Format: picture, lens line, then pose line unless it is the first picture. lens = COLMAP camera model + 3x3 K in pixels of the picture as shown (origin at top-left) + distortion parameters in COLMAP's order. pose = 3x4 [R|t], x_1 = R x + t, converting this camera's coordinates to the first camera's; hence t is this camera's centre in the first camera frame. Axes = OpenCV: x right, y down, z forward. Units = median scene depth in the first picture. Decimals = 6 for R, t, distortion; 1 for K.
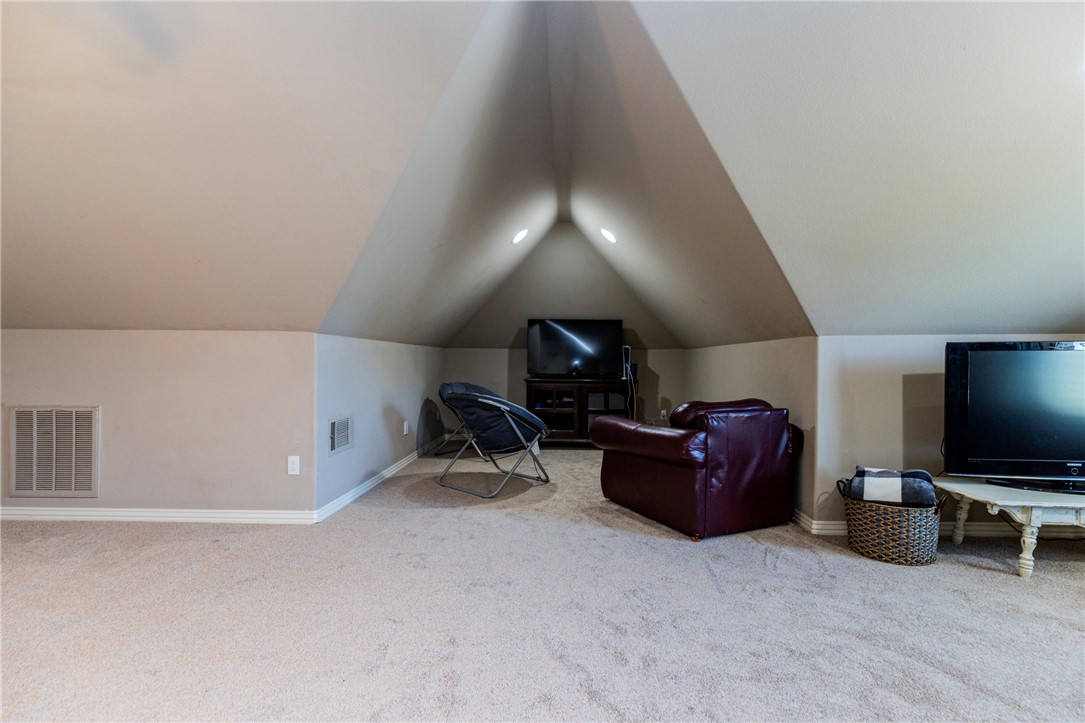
lens RADIAL K [[493.5, 0, 547.7], [0, 493.5, 359.5], [0, 0, 1]] dist [0.001896, -0.000431]
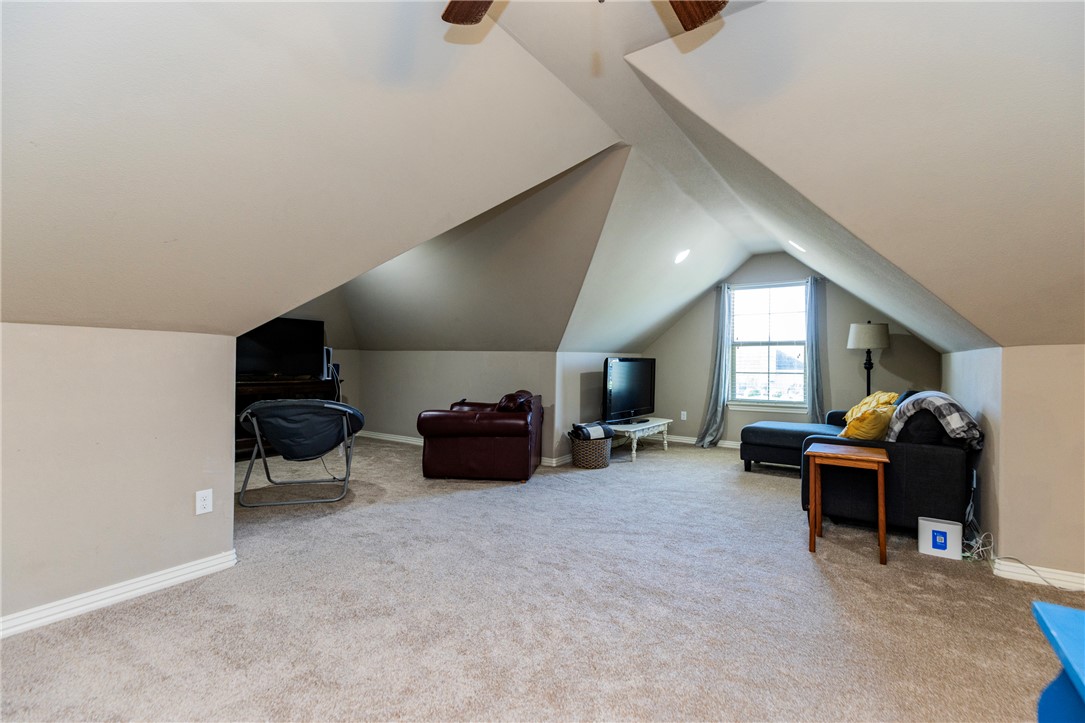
lens RADIAL K [[493.5, 0, 547.7], [0, 493.5, 359.5], [0, 0, 1]] dist [0.001896, -0.000431]
pose [[0.523003, 0.004559, 0.852319, -0.942971], [-0.016065, 0.999861, 0.004510, -0.027667], [-0.852180, -0.016051, 0.523003, 0.123738]]
